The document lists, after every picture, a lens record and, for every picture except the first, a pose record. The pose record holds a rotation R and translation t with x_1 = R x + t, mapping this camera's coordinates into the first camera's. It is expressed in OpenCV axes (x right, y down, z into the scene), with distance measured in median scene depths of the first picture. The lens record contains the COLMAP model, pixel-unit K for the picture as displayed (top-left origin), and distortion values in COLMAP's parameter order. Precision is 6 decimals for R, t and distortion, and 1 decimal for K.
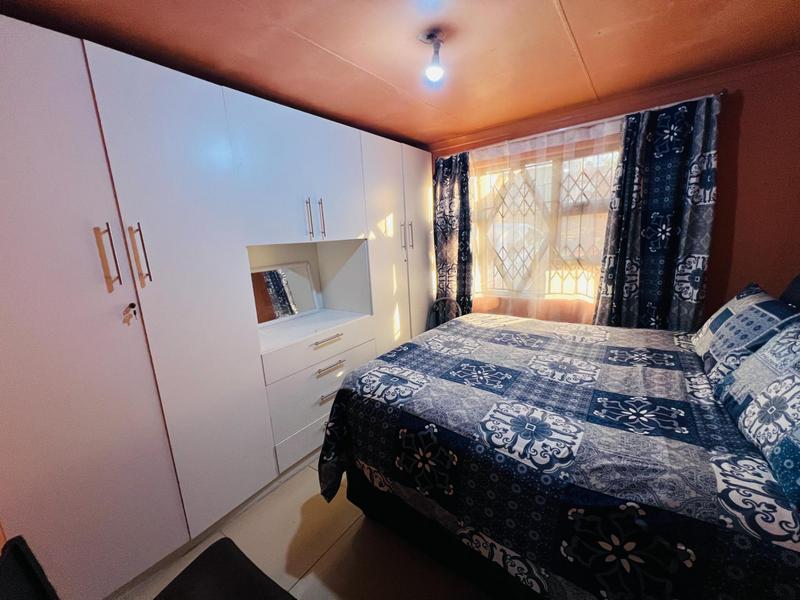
lens RADIAL K [[322.7, 0, 397.9], [0, 322.7, 299.6], [0, 0, 1]] dist [-0.005954, 0.000821]
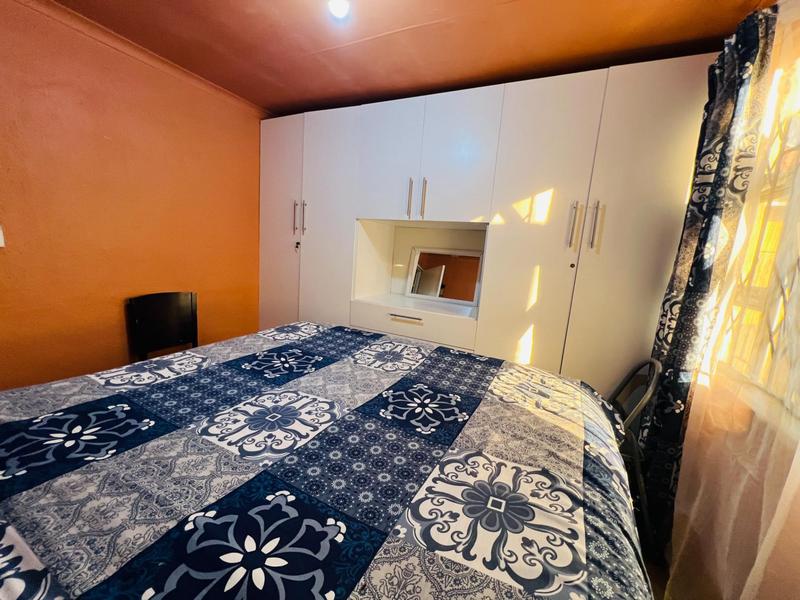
lens RADIAL K [[322.7, 0, 399.3], [0, 322.7, 300.1], [0, 0, 1]] dist [-0.005954, 0.000821]
pose [[0.165244, 0.221784, -0.960992, 1.033189], [-0.275863, 0.945888, 0.170864, -0.132974], [0.946886, 0.236869, 0.217484, 1.037726]]
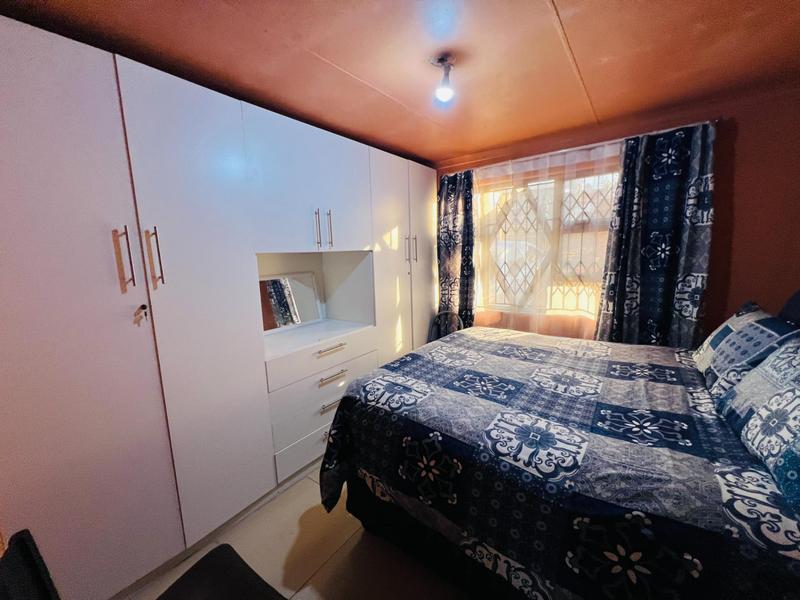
lens RADIAL K [[322.7, 0, 397.8], [0, 322.7, 299.5], [0, 0, 1]] dist [-0.005954, 0.000821]
pose [[0.999681, 0.025207, 0.001373, -0.020557], [-0.025113, 0.998534, -0.047950, 0.019783], [-0.002580, 0.047900, 0.998849, -0.017014]]
